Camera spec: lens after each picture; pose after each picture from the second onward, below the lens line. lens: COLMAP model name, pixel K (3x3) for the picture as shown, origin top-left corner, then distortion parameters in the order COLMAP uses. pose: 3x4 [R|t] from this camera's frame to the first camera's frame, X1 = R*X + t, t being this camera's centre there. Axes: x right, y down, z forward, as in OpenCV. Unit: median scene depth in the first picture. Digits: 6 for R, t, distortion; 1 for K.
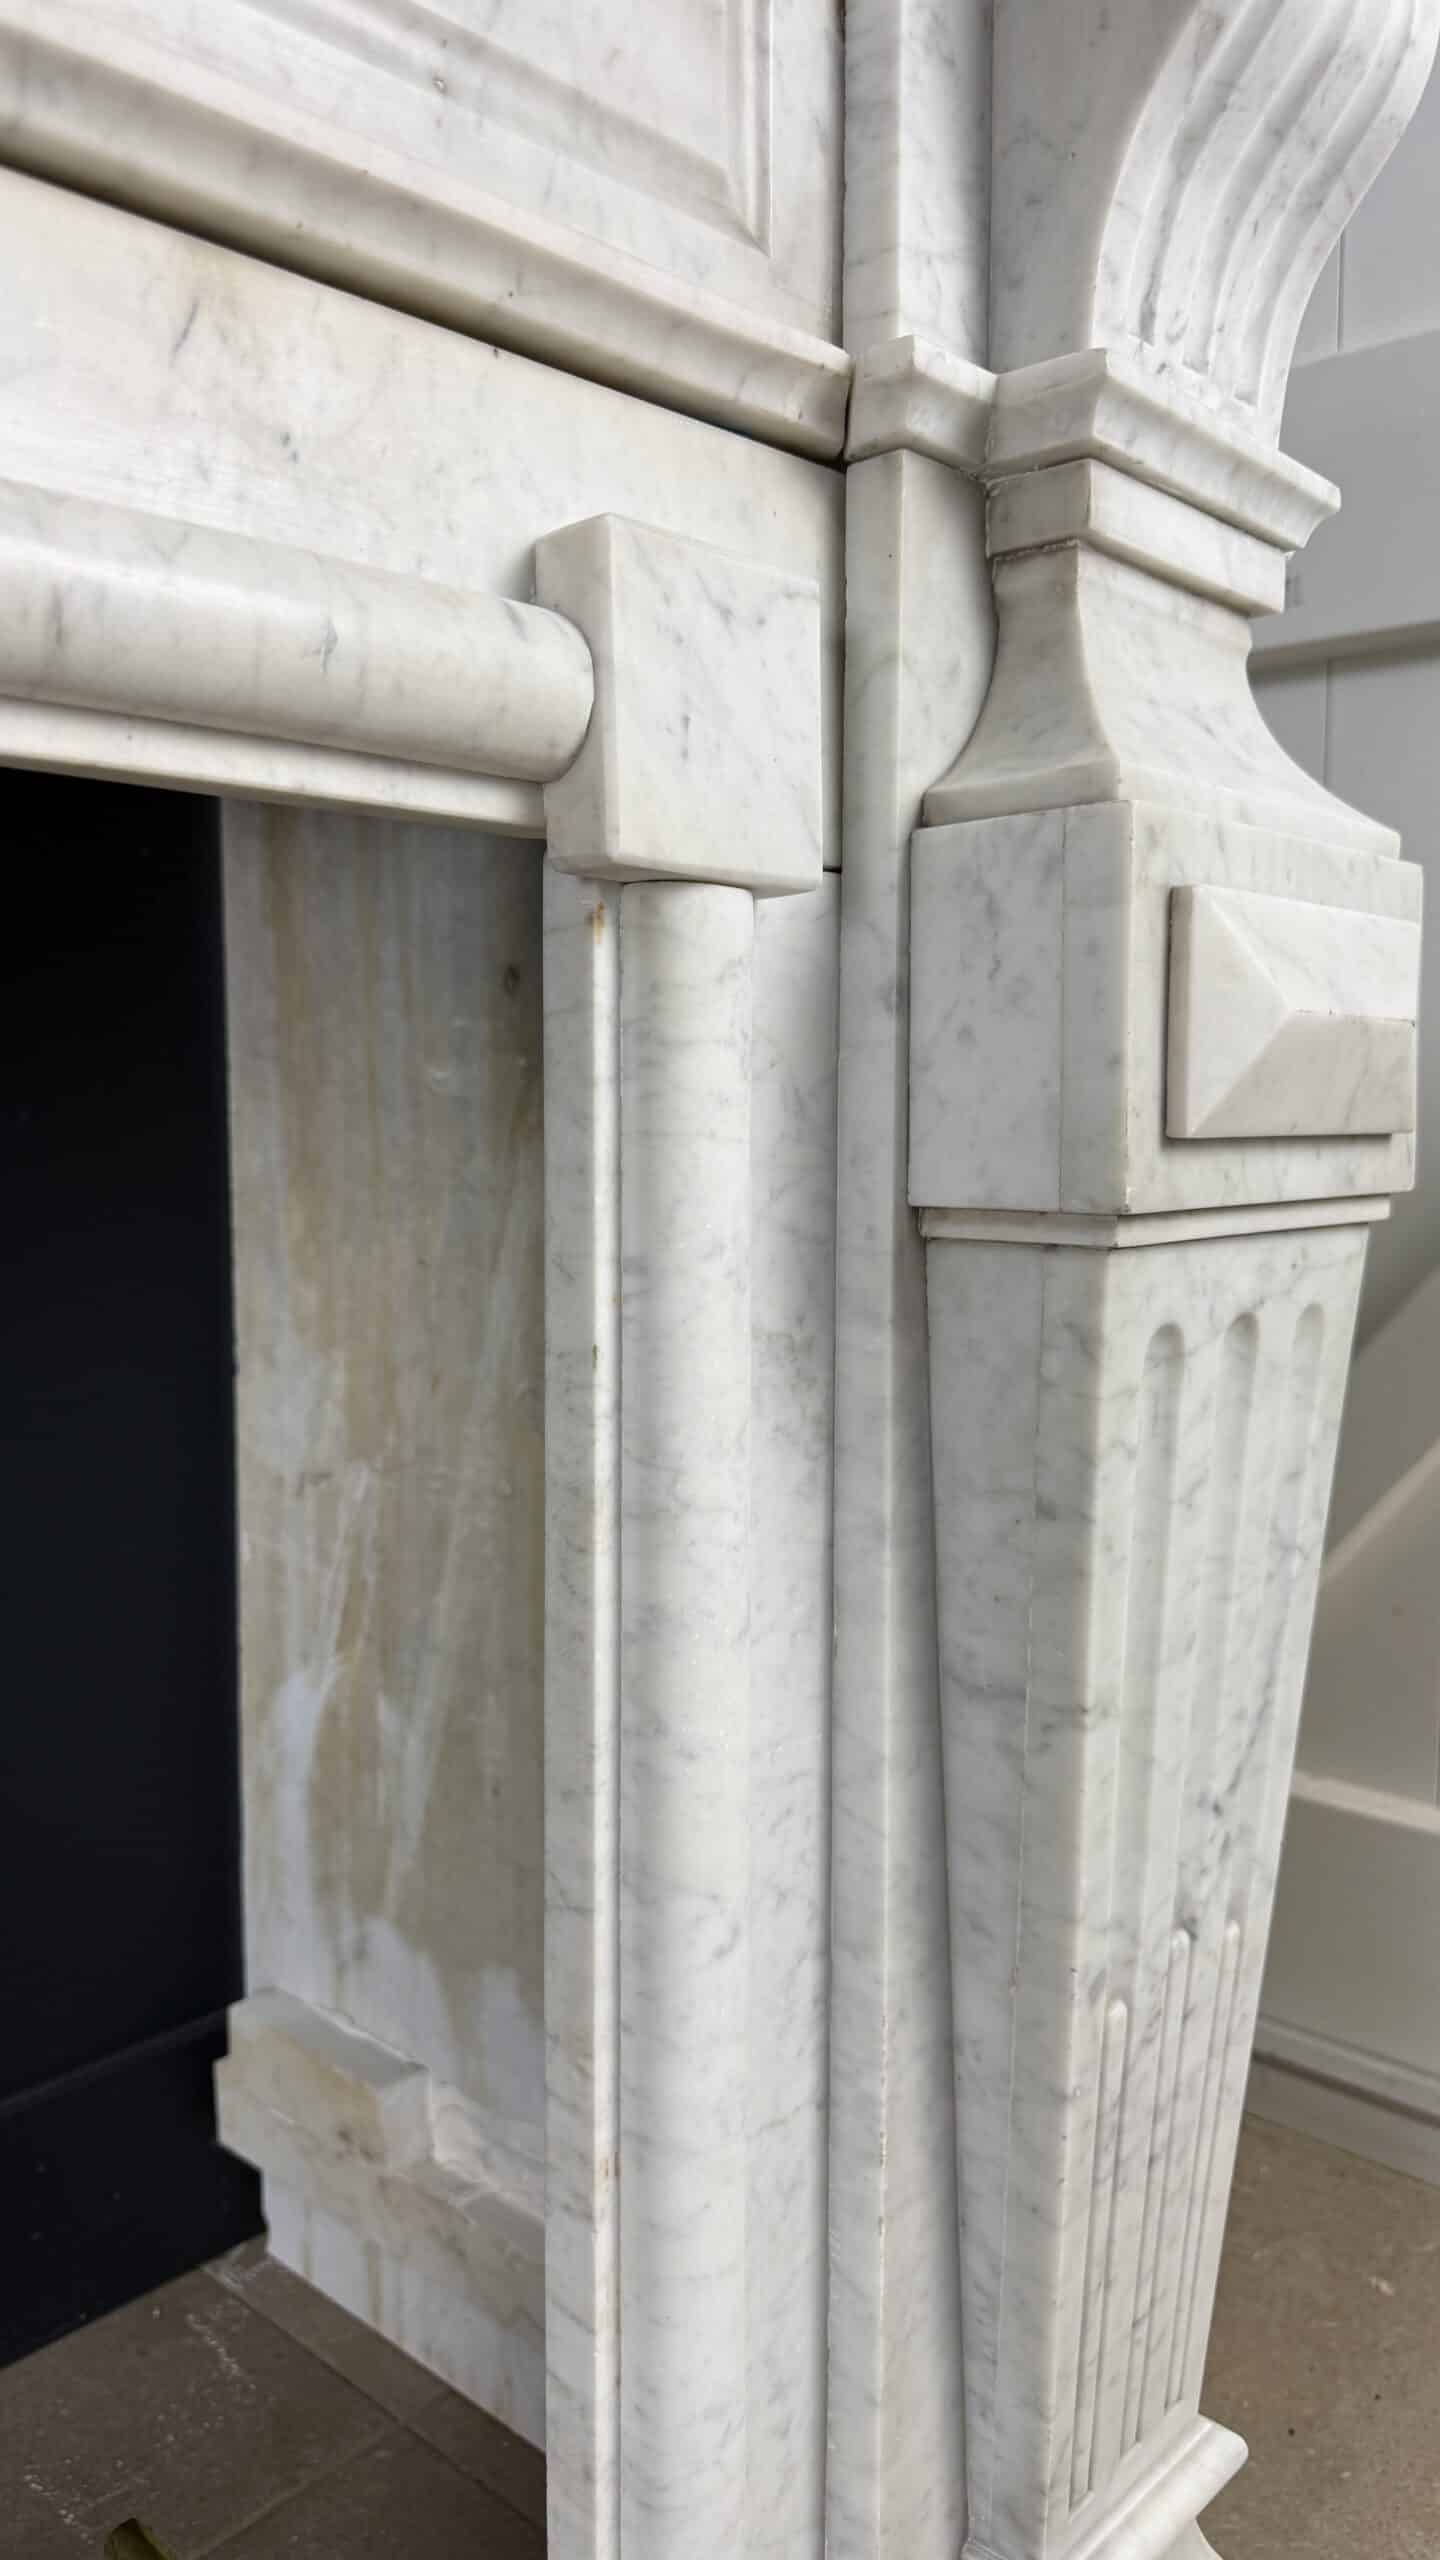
lens RADIAL K [[1827.9, 0, 720.3], [0, 1827.9, 1296.8], [0, 0, 1]] dist [0.087302, -0.168894]
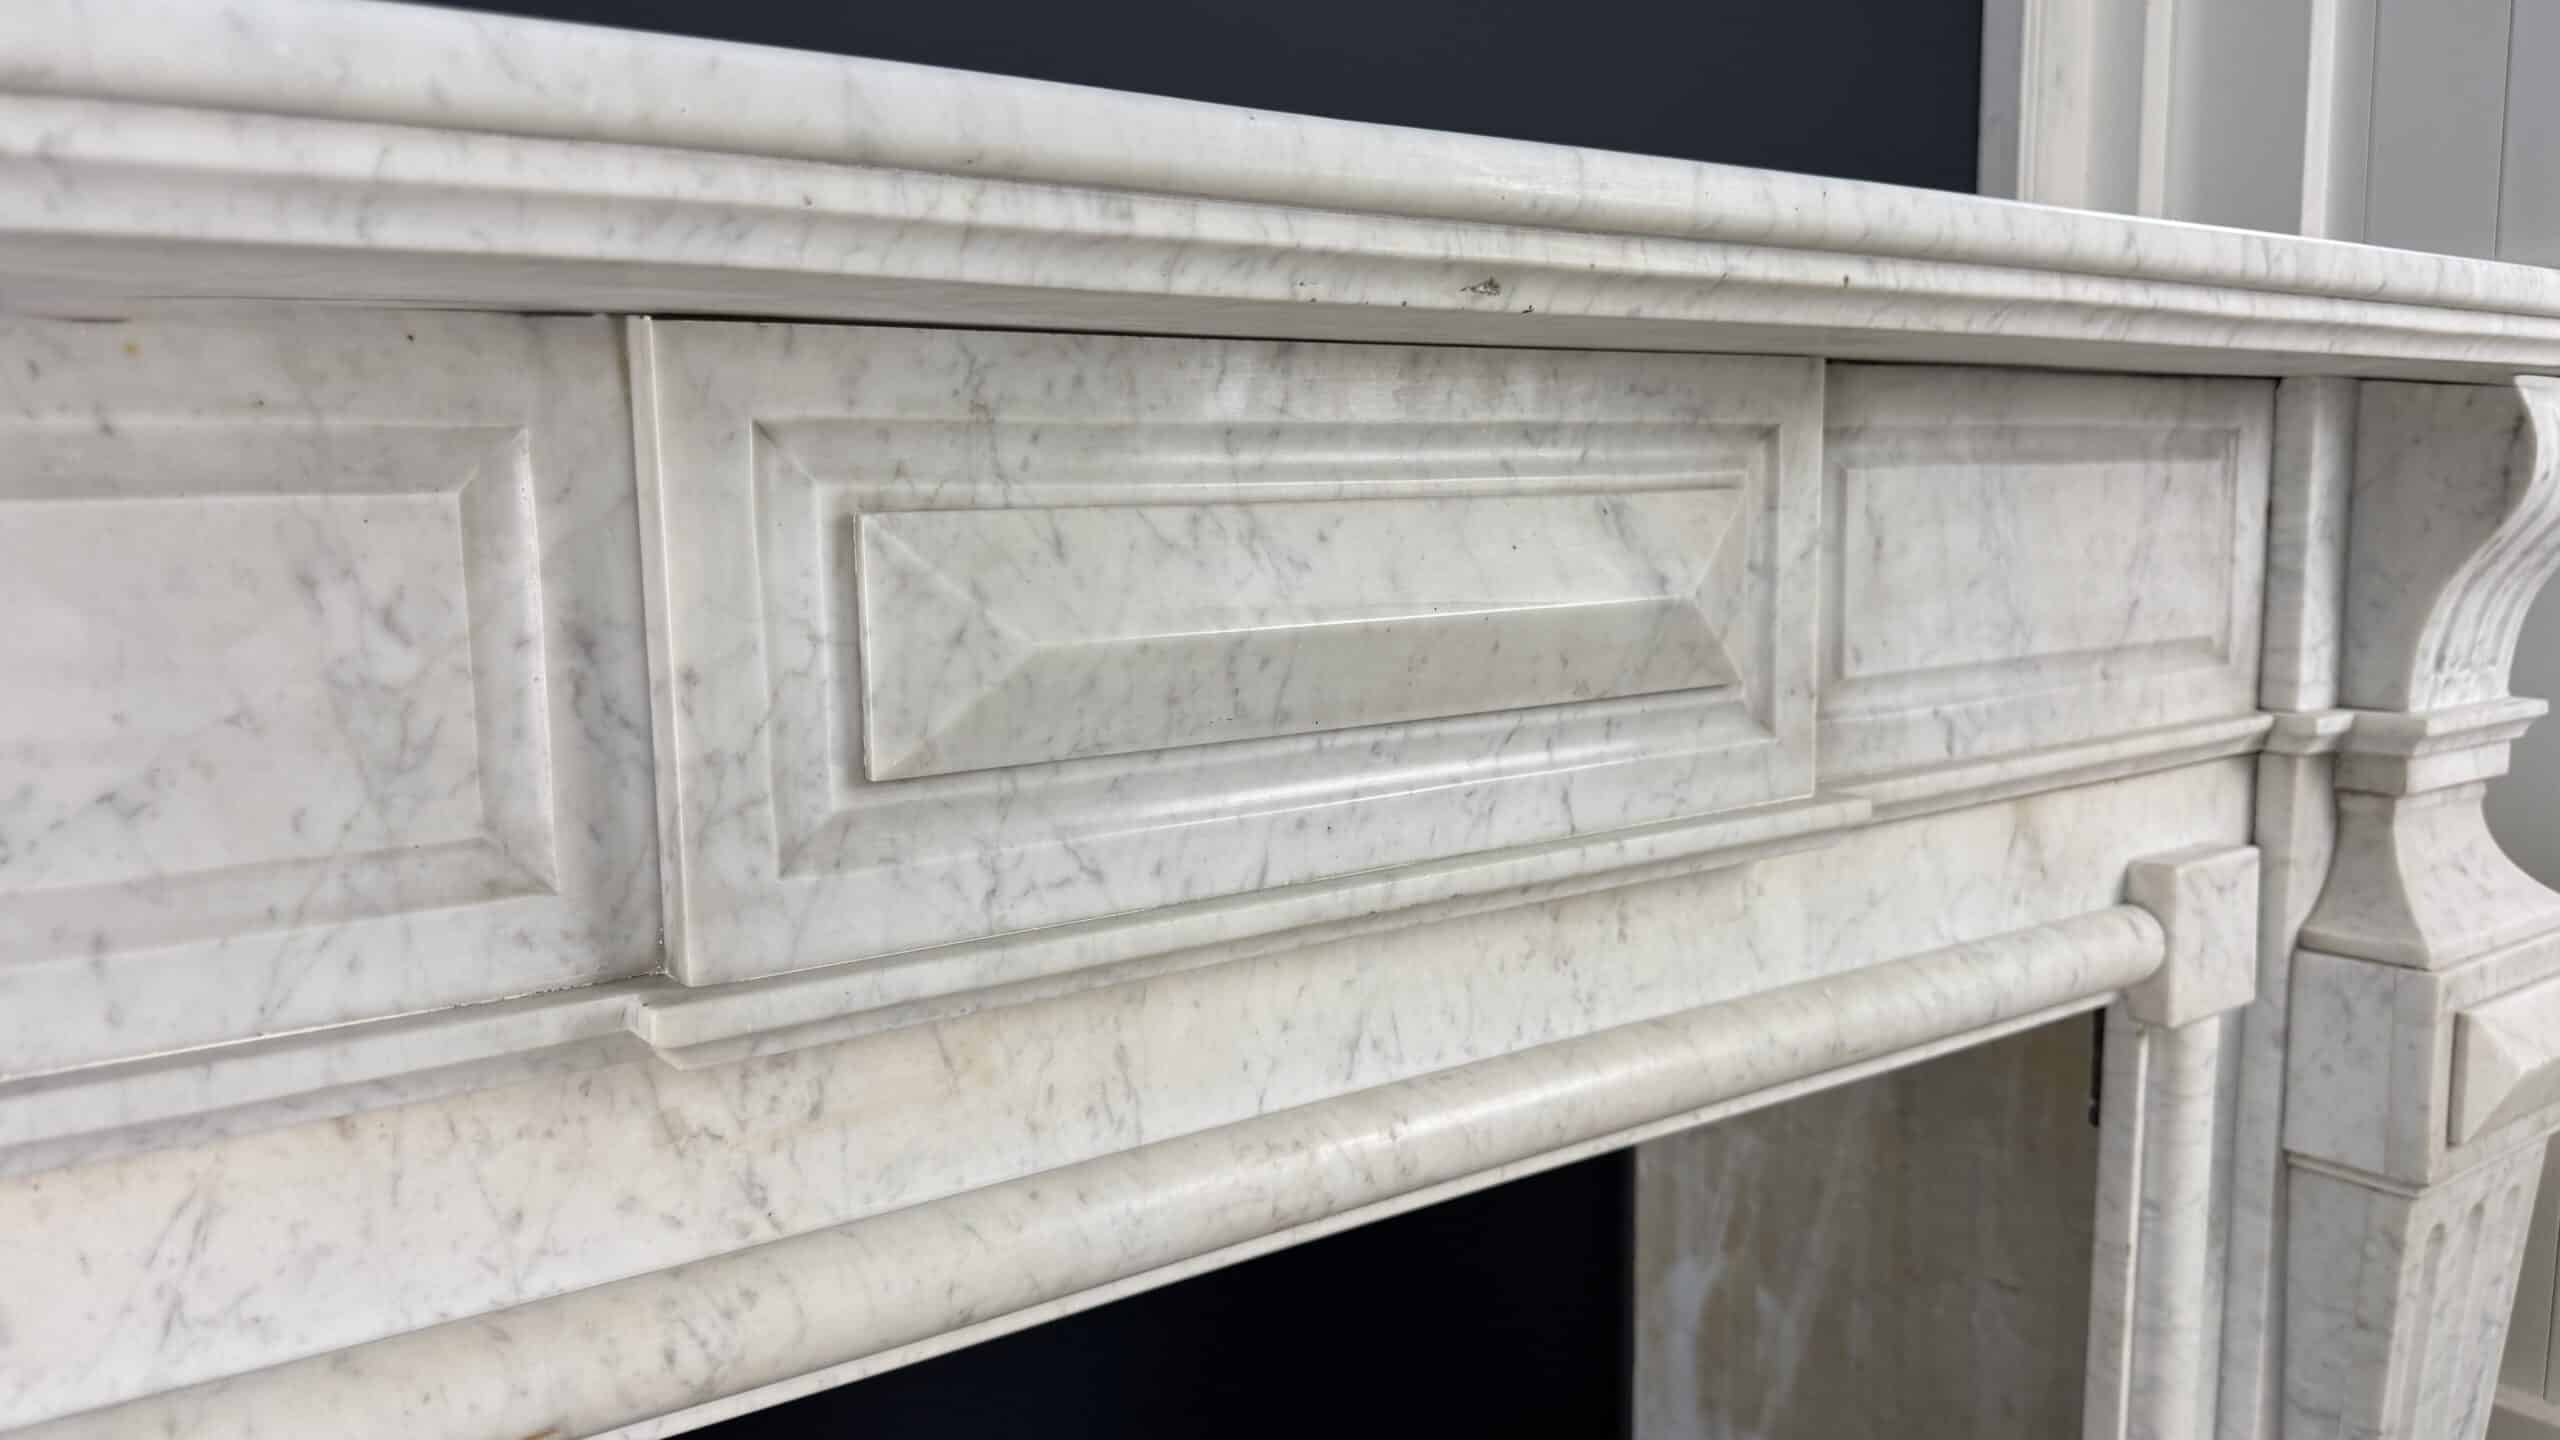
lens RADIAL K [[1861.2, 0, 1279.0], [0, 1861.2, 733.5], [0, 0, 1]] dist [0.003059, -0.033887]
pose [[0.977637, 0.014796, -0.209779, -0.484720], [-0.008439, 0.999479, 0.031165, -0.505930], [0.210131, -0.028698, 0.977252, -0.976679]]
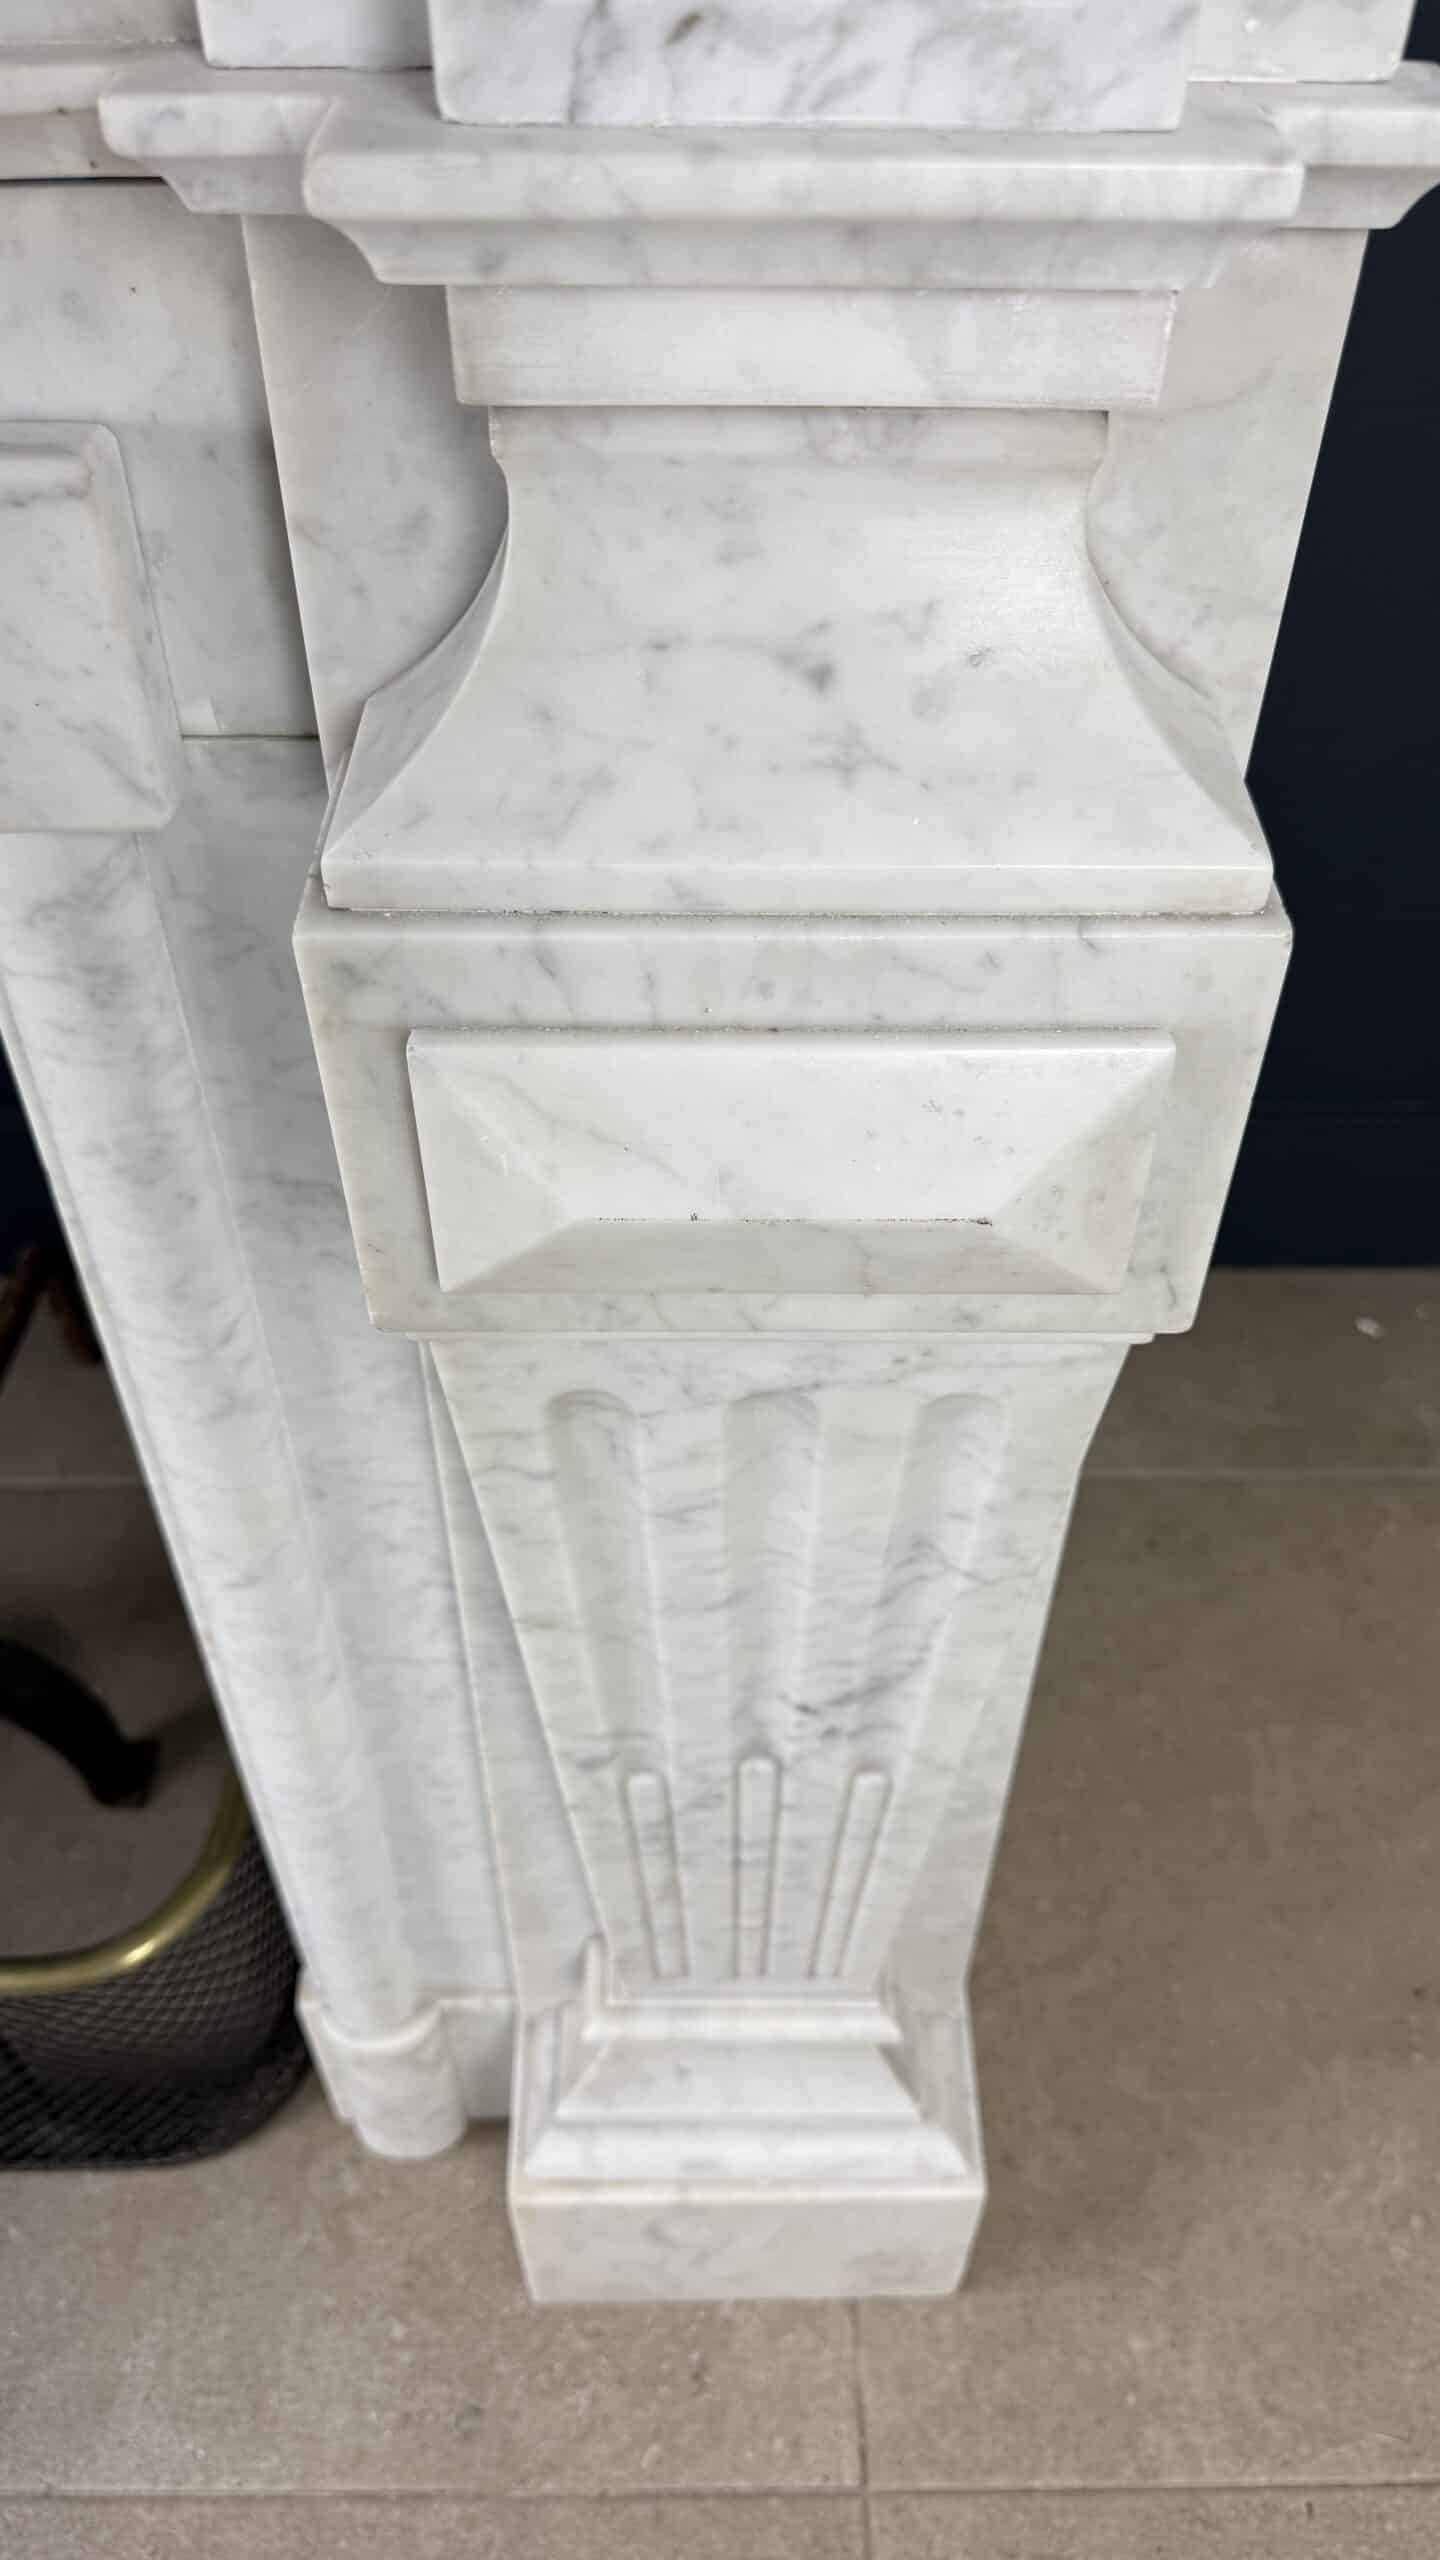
lens RADIAL K [[1827.9, 0, 720.3], [0, 1827.9, 1296.8], [0, 0, 1]] dist [0.087302, -0.168894]
pose [[0.678109, 0.525106, -0.514229, 0.696310], [-0.078764, 0.747561, 0.659507, -0.580597], [0.730729, -0.406714, 0.548287, 0.591959]]
